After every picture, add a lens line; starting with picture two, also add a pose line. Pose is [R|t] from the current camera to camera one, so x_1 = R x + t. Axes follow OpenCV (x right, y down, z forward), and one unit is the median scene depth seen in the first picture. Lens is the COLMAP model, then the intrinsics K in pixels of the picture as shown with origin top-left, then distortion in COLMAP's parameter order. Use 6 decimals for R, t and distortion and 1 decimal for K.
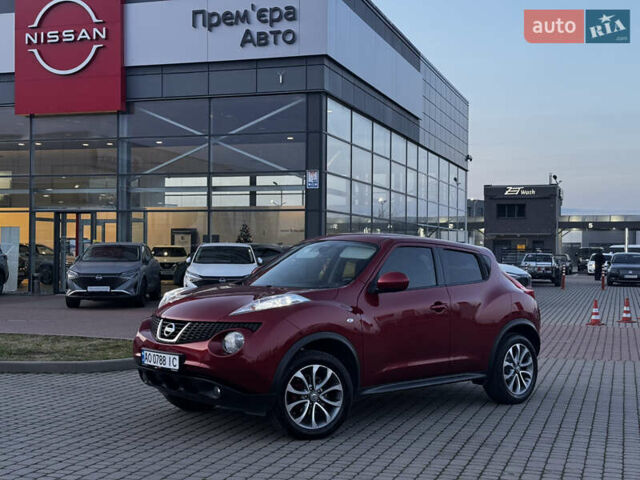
lens RADIAL K [[873.5, 0, 320.0], [0, 873.5, 240.0], [0, 0, 1]] dist [0.194930, -0.352551]
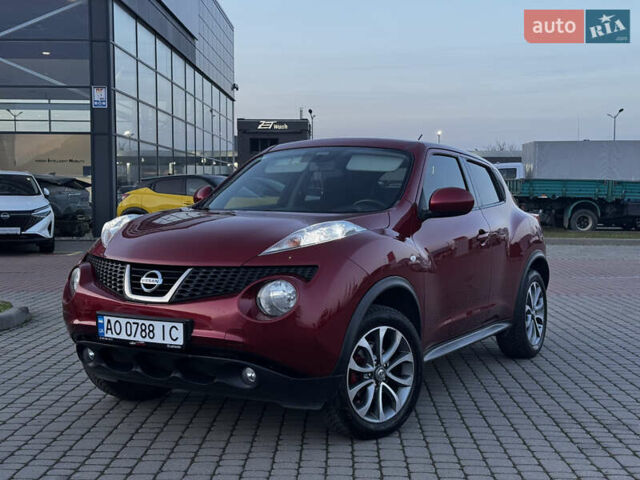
lens RADIAL K [[876.4, 0, 320.0], [0, 876.4, 240.0], [0, 0, 1]] dist [0.092602, 0.028895]
pose [[0.953159, -0.022051, 0.301664, -0.065149], [0.000548, 0.997463, 0.071181, 0.007976], [-0.302468, -0.067682, 0.950753, 0.102510]]
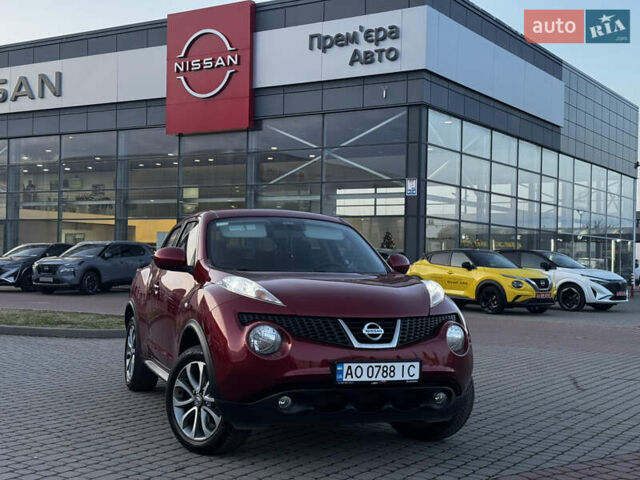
lens RADIAL K [[873.5, 0, 320.0], [0, 873.5, 240.0], [0, 0, 1]] dist [0.194930, -0.352551]
pose [[0.967906, 0.007076, -0.251214, 0.147180], [-0.010786, 0.999852, -0.013396, 0.009769], [0.251082, 0.015676, 0.967839, -0.050704]]
